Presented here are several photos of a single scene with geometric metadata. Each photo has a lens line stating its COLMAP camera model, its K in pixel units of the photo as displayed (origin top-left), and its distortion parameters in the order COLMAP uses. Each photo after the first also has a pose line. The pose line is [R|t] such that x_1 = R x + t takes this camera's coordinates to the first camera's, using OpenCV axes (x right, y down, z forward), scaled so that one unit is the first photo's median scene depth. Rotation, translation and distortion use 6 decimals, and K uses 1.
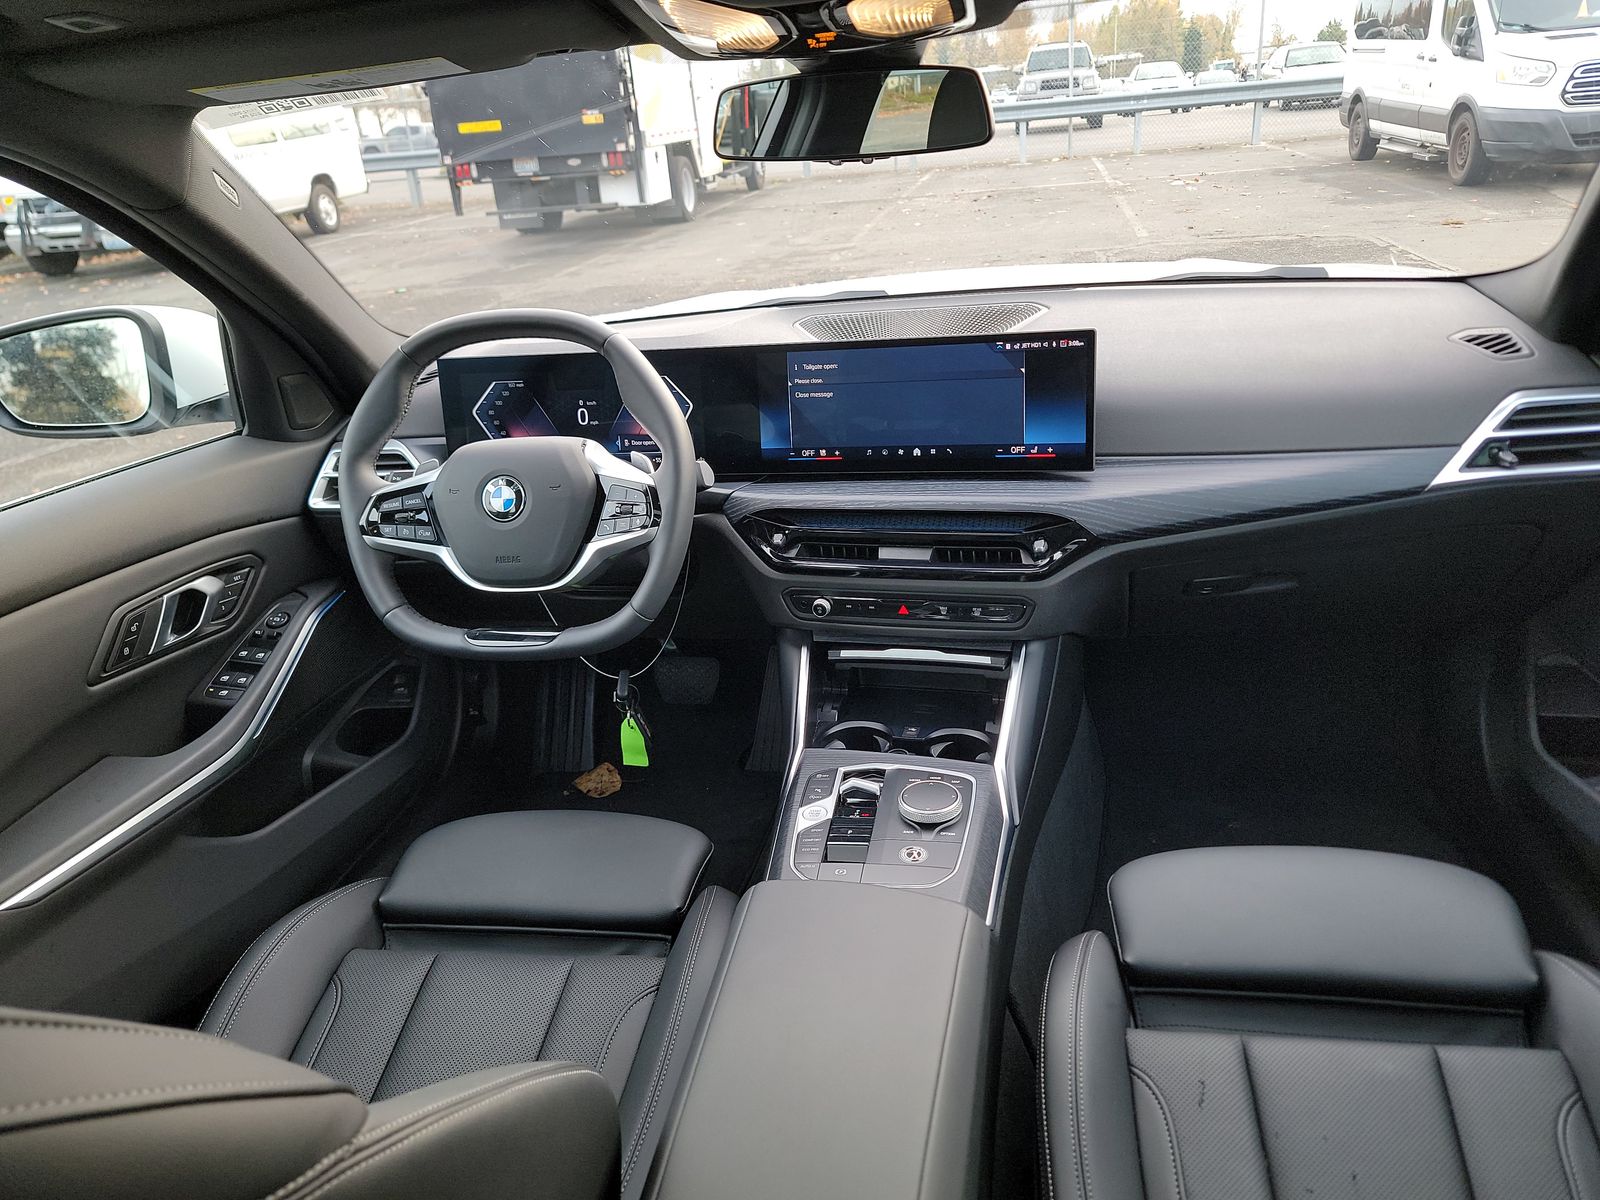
lens RADIAL K [[1129.0, 0, 800.0], [0, 1129.0, 600.0], [0, 0, 1]] dist [0.005030, 0.001700]
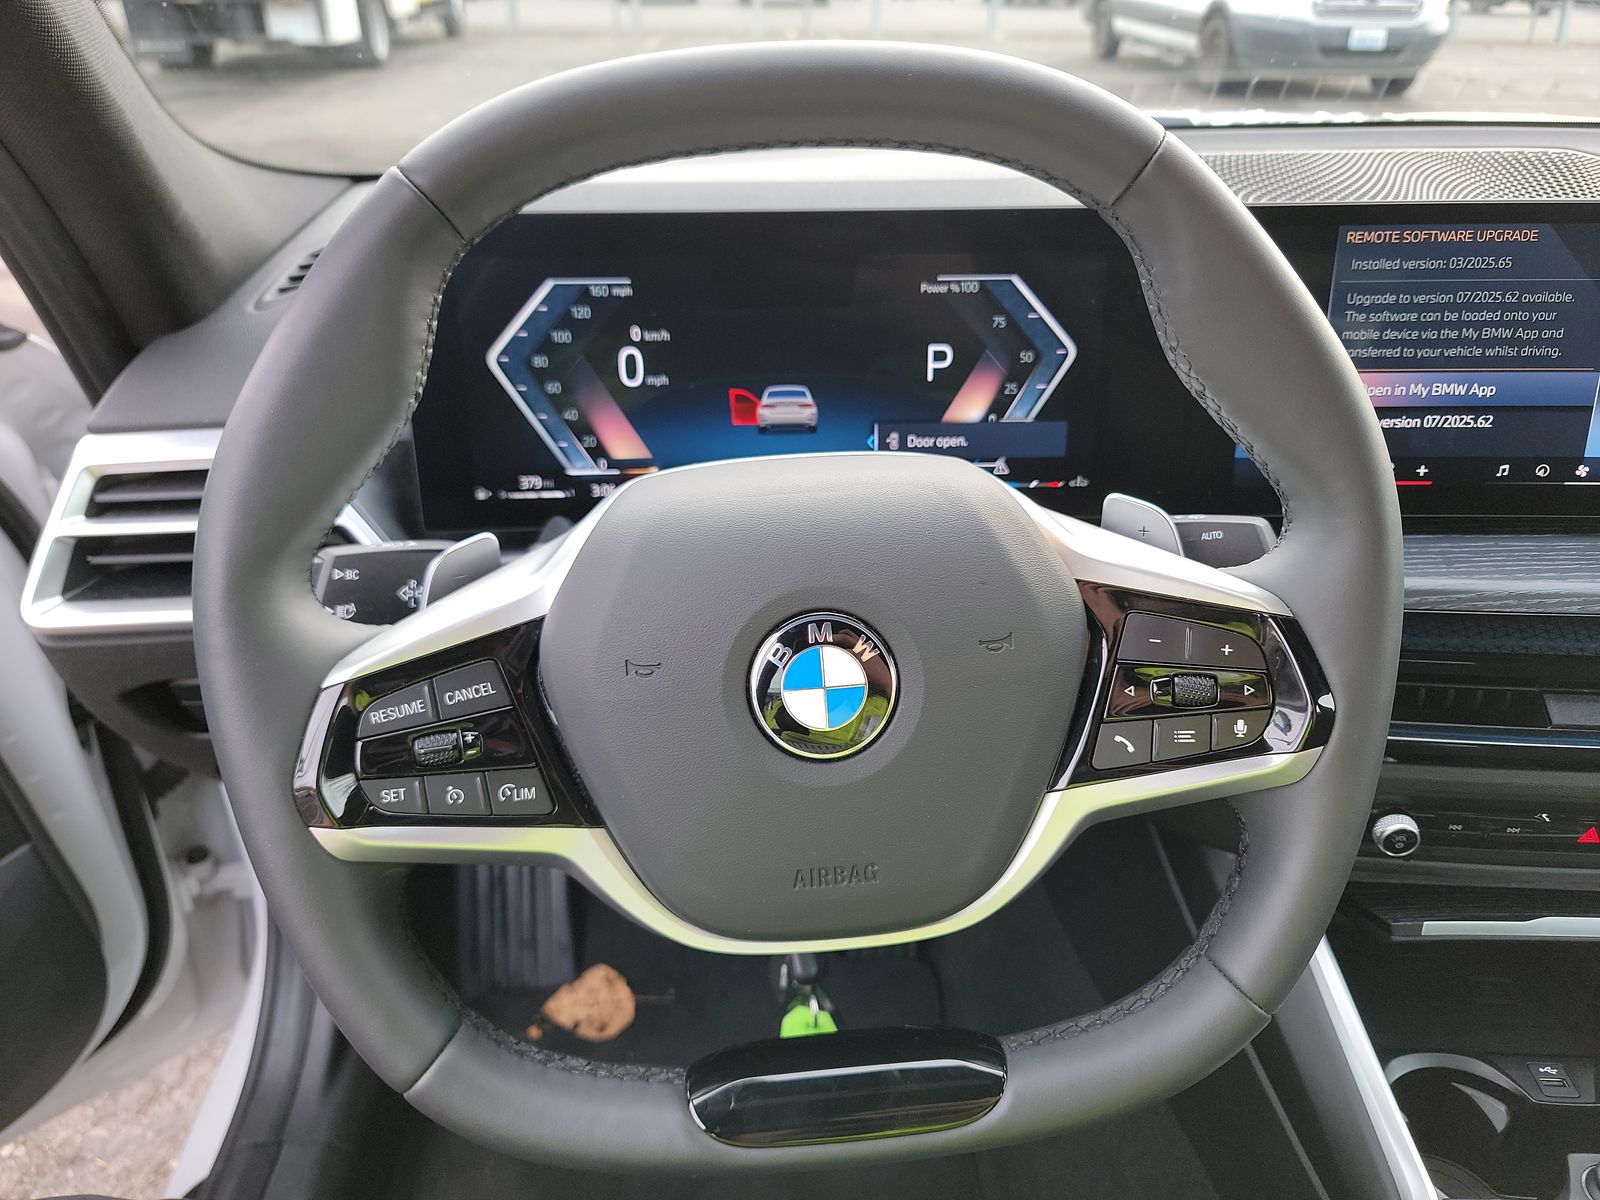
lens RADIAL K [[1129.0, 0, 800.0], [0, 1129.0, 600.0], [0, 0, 1]] dist [0.005030, 0.001700]
pose [[0.963161, -0.044766, 0.265175, -0.315515], [0.020752, 0.995480, 0.092682, -0.128171], [-0.268125, -0.083765, 0.959736, 0.647817]]
